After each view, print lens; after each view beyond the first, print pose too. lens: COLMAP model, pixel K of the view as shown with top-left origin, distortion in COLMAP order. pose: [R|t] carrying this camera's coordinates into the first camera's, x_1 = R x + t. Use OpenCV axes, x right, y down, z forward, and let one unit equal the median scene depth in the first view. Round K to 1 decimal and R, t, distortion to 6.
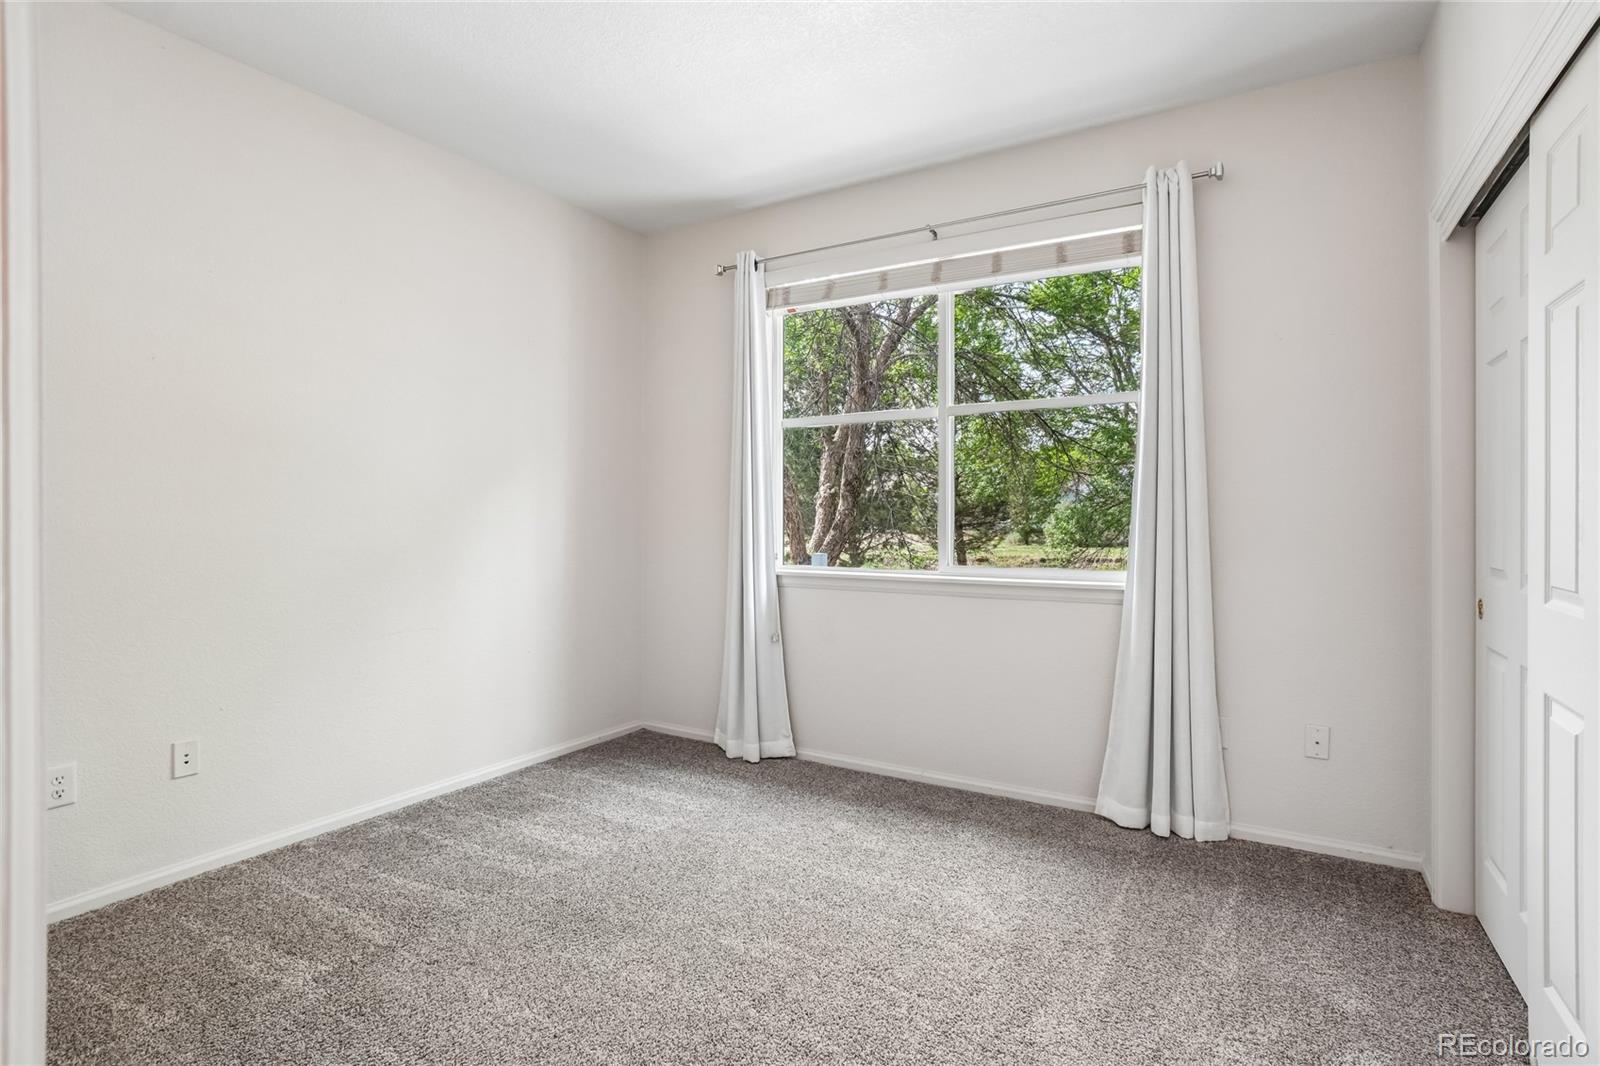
lens RADIAL K [[775.8, 0, 793.5], [0, 775.8, 508.1], [0, 0, 1]] dist [0.000360, 0.000103]
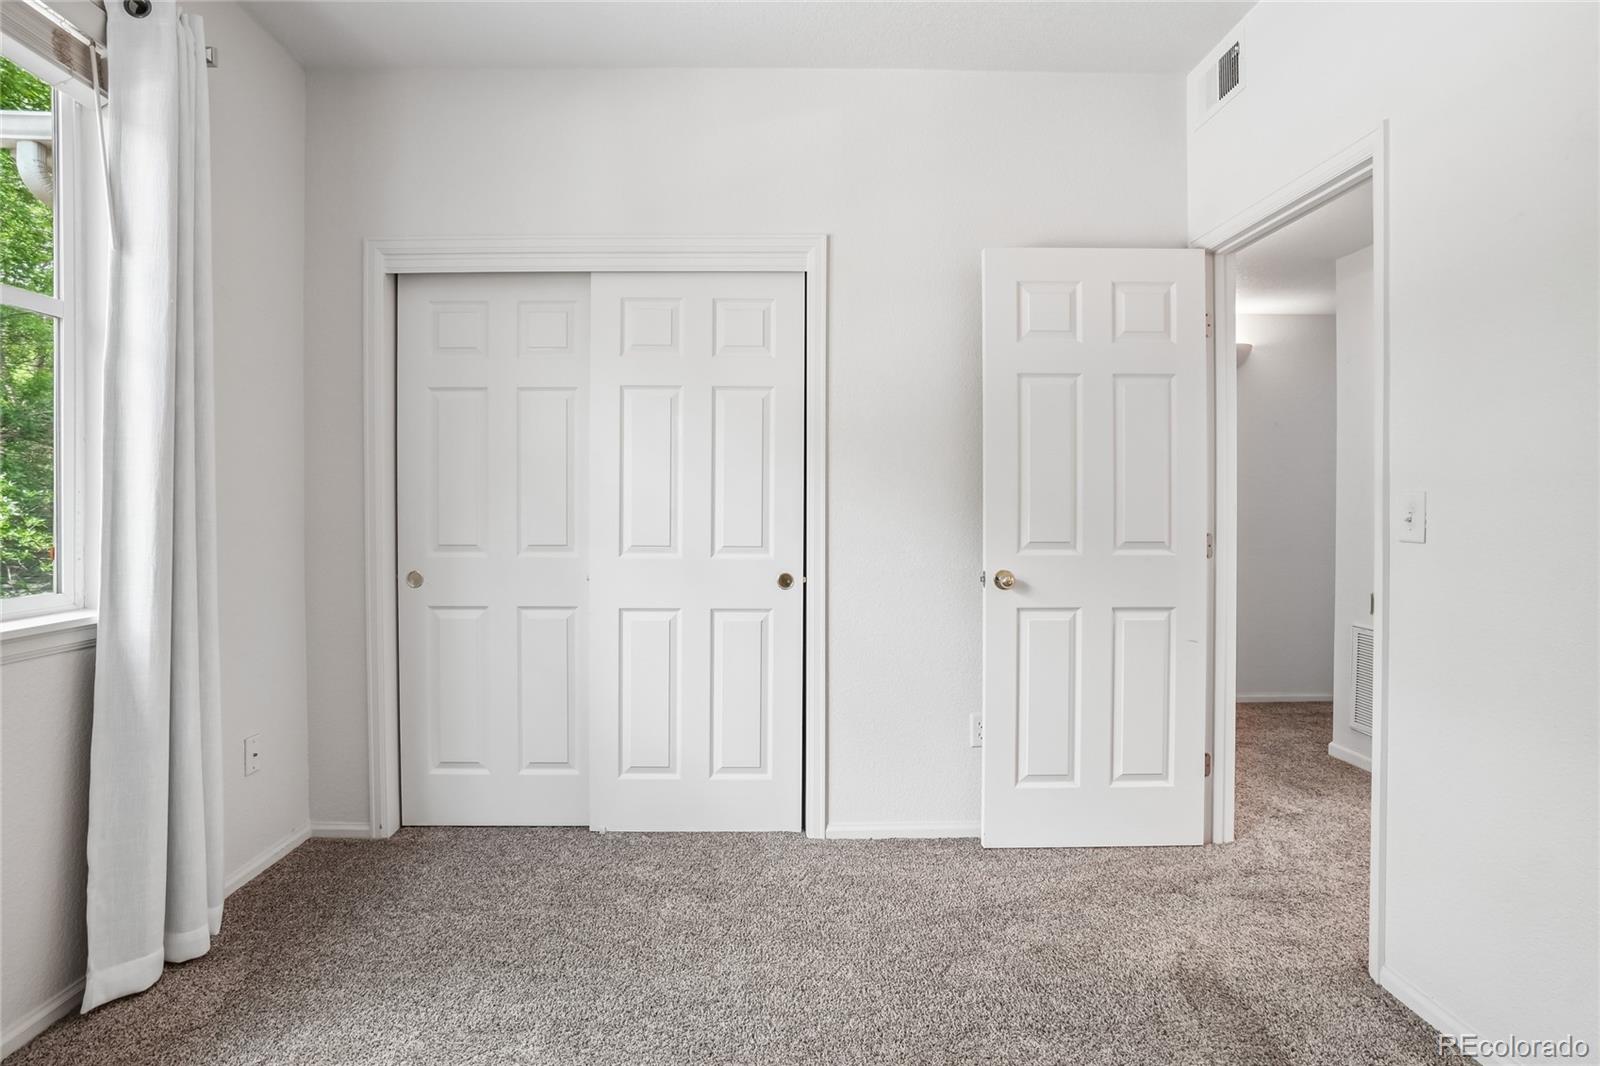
lens RADIAL K [[775.8, 0, 793.5], [0, 775.8, 508.1], [0, 0, 1]] dist [0.000360, 0.000103]
pose [[-0.530483, -0.009803, 0.847639, -0.476791], [-0.009255, 0.999941, 0.005772, 0.002244], [-0.847645, -0.004782, -0.530542, 1.056470]]
